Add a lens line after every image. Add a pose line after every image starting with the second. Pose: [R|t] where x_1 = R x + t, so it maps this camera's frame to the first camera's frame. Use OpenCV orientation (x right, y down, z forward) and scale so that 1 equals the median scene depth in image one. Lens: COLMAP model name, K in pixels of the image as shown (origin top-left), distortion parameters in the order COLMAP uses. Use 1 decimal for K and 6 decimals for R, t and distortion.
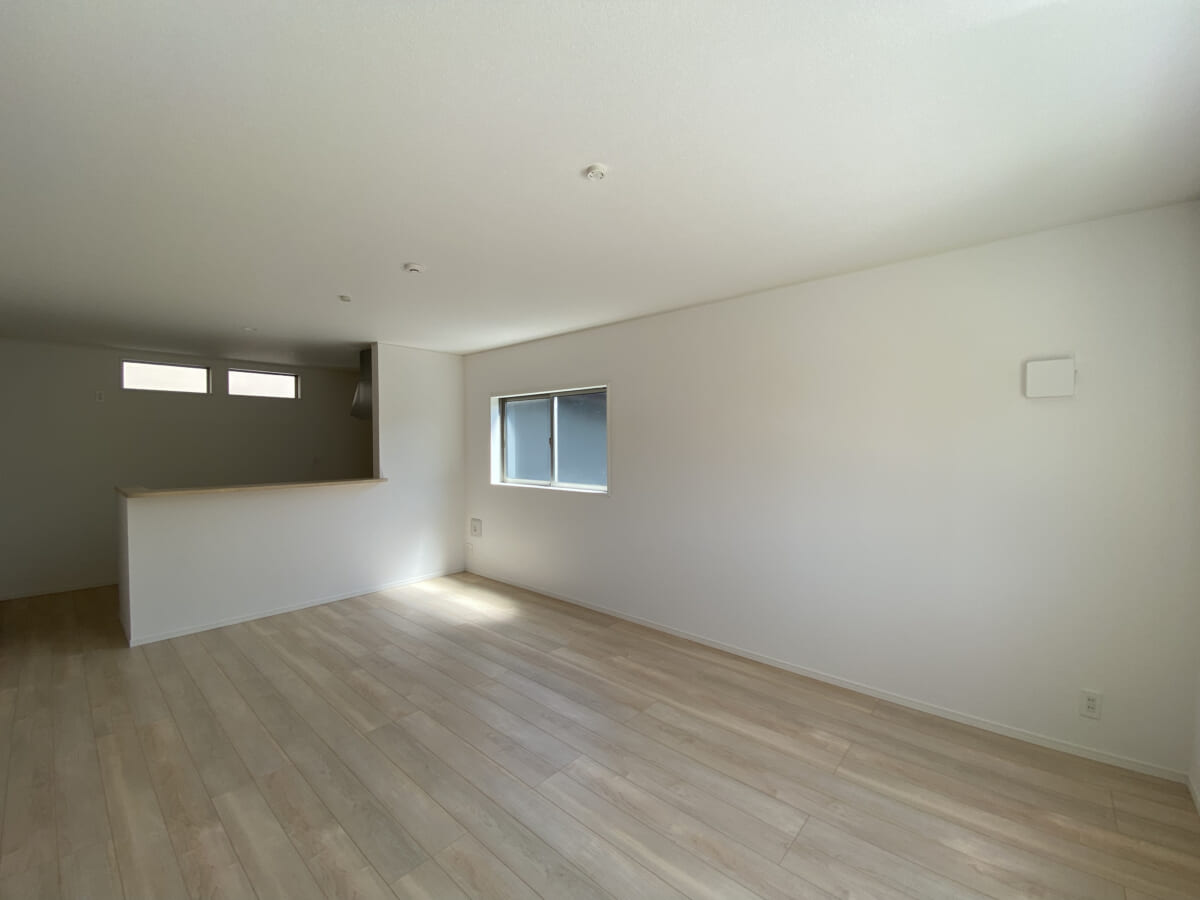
lens RADIAL K [[491.9, 0, 607.6], [0, 491.9, 448.7], [0, 0, 1]] dist [-0.002135, -0.009311]
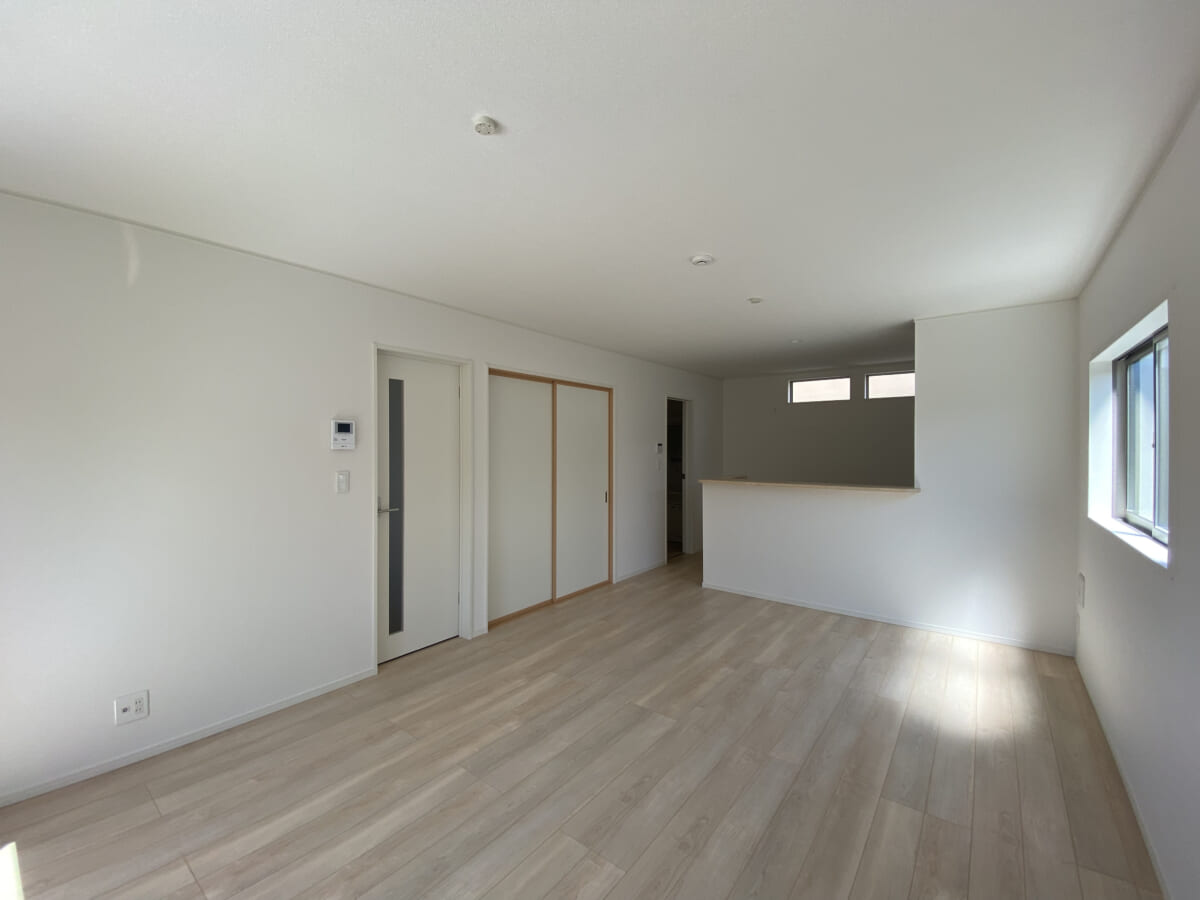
lens RADIAL K [[491.9, 0, 590.2], [0, 491.9, 445.0], [0, 0, 1]] dist [-0.002135, -0.009311]
pose [[0.037558, 0.000465, -0.999294, 0.473918], [-0.013024, 0.999915, -0.000024, -0.004978], [0.999210, 0.013016, 0.037561, 0.650094]]
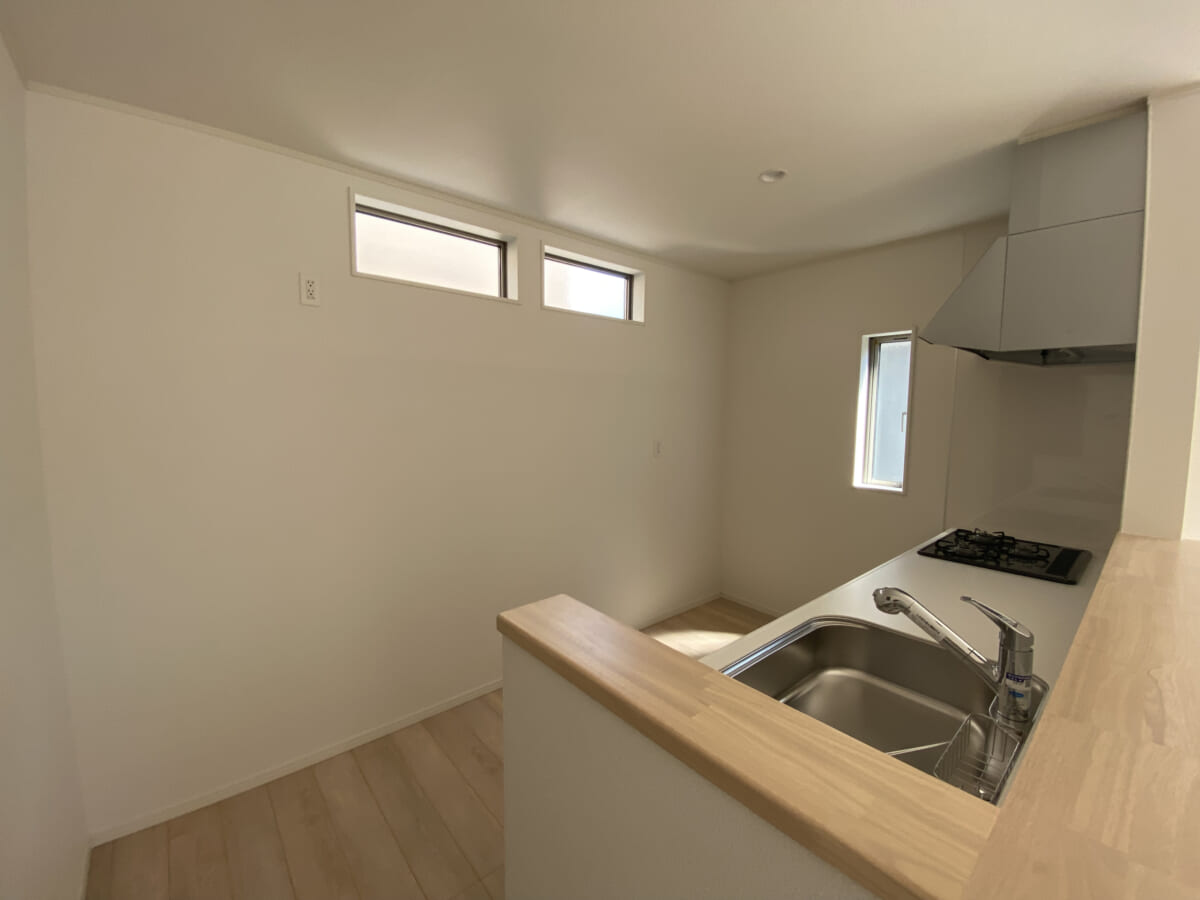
lens RADIAL K [[491.9, 0, 608.1], [0, 491.9, 451.5], [0, 0, 1]] dist [-0.002135, -0.009311]
pose [[0.990450, 0.027189, -0.135163, -1.147102], [-0.016654, 0.996777, 0.078473, -0.022479], [0.136861, -0.075473, 0.987711, 0.967597]]
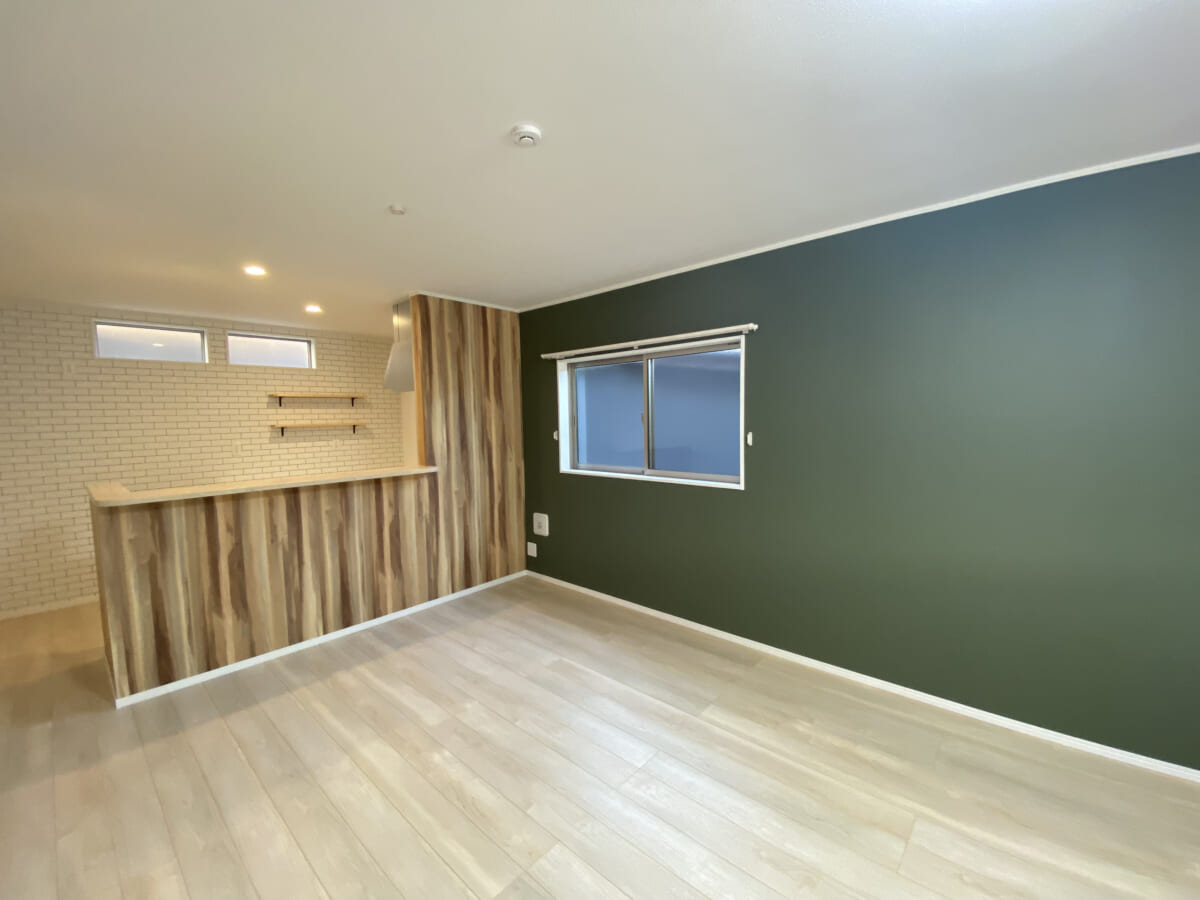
lens RADIAL K [[491.9, 0, 598.1], [0, 491.9, 449.0], [0, 0, 1]] dist [-0.002135, -0.009311]
pose [[0.999824, -0.013152, -0.013386, -0.262726], [0.013869, 0.998396, 0.054886, -0.011174], [0.012643, -0.055062, 0.998403, 0.325687]]
